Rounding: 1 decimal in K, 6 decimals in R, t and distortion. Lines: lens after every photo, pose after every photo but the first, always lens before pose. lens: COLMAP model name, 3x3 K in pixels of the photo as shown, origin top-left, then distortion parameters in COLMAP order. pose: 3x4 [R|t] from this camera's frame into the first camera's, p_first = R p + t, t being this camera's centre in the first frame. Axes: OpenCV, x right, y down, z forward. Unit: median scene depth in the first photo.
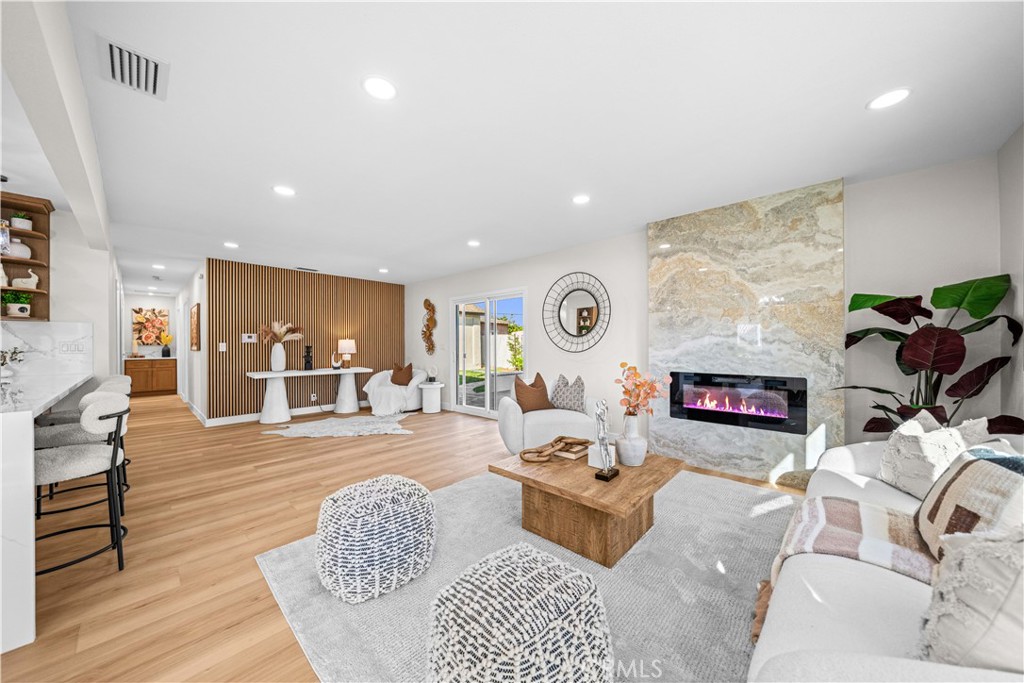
lens RADIAL K [[350.6, 0, 520.4], [0, 350.6, 342.9], [0, 0, 1]] dist [-0.003298, -0.000771]
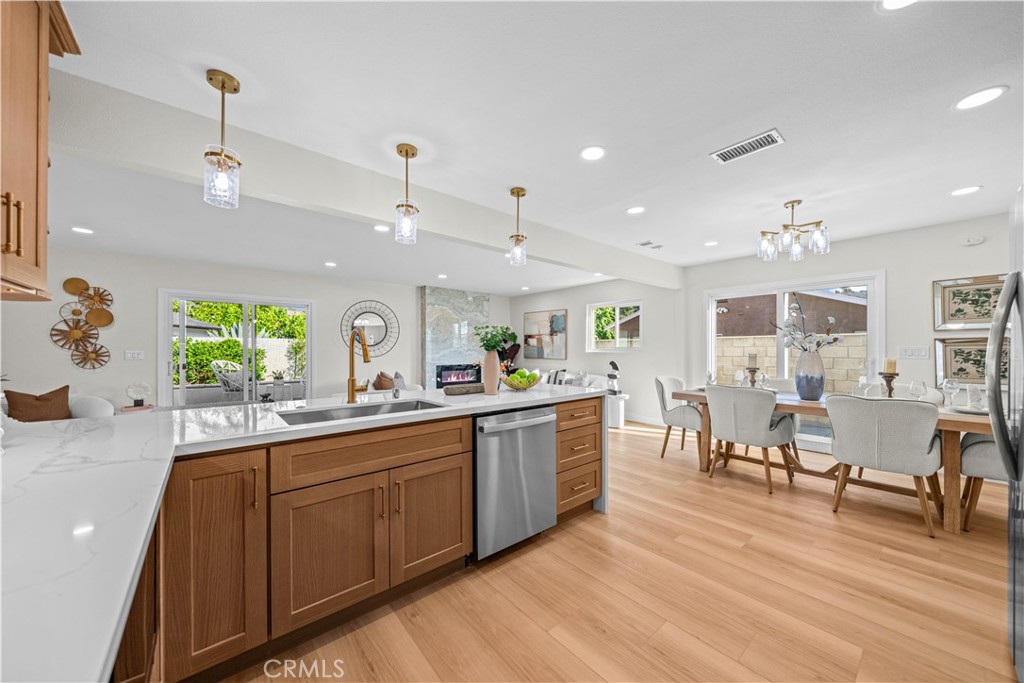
lens RADIAL K [[350.6, 0, 523.7], [0, 350.6, 353.0], [0, 0, 1]] dist [-0.003298, -0.000771]
pose [[0.116294, -0.006678, 0.993192, -1.462418], [-0.003485, 0.999968, 0.007132, -0.003153], [-0.993209, -0.004290, 0.116267, 0.285711]]
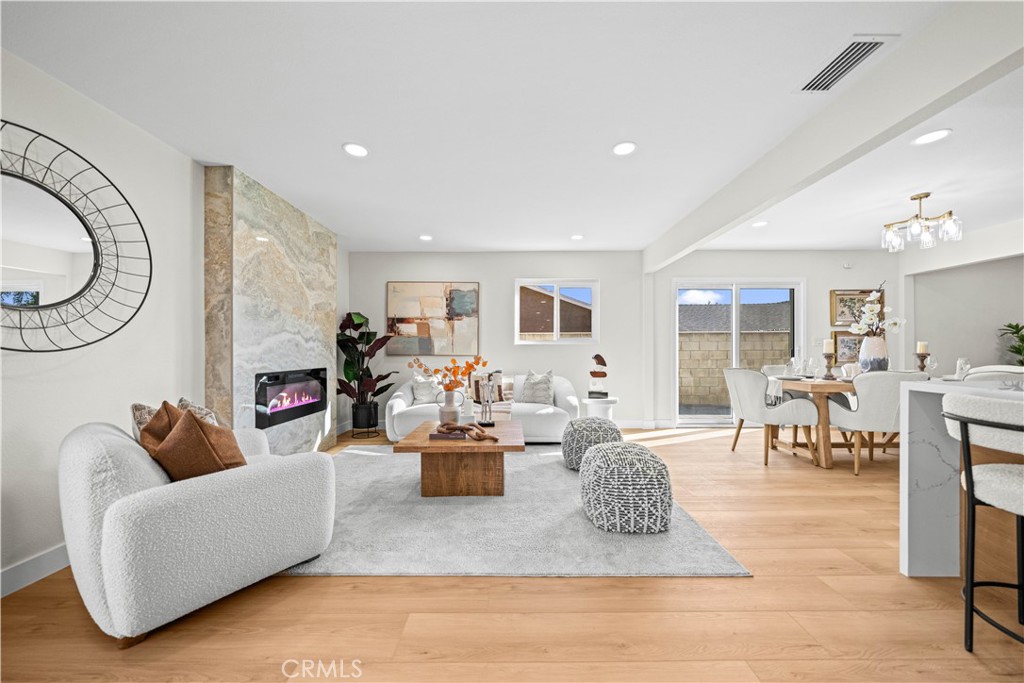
lens RADIAL K [[350.6, 0, 517.0], [0, 350.6, 346.2], [0, 0, 1]] dist [-0.003298, -0.000771]
pose [[-0.679177, 0.016877, 0.733781, -0.550809], [0.003661, 0.999801, -0.019608, 0.037236], [-0.733965, -0.010631, -0.679104, 1.096677]]
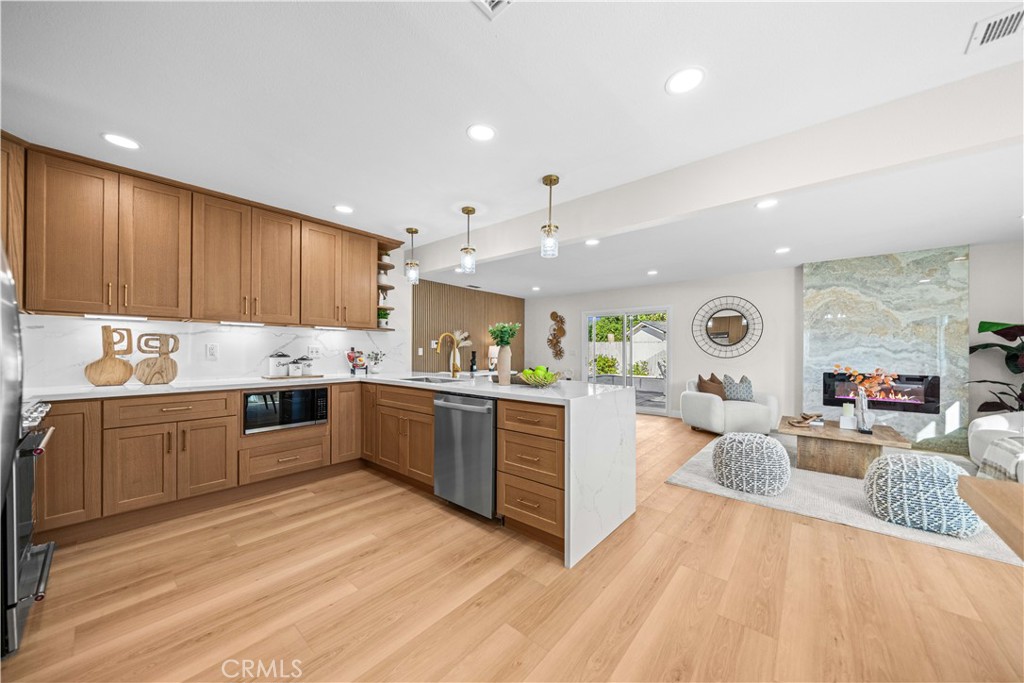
lens RADIAL K [[350.6, 0, 518.3], [0, 350.6, 350.9], [0, 0, 1]] dist [-0.003298, -0.000771]
pose [[0.998509, 0.009990, 0.053669, -0.840954], [-0.010138, 0.999946, 0.002485, 0.006263], [-0.053641, -0.003026, 0.998556, -0.308966]]
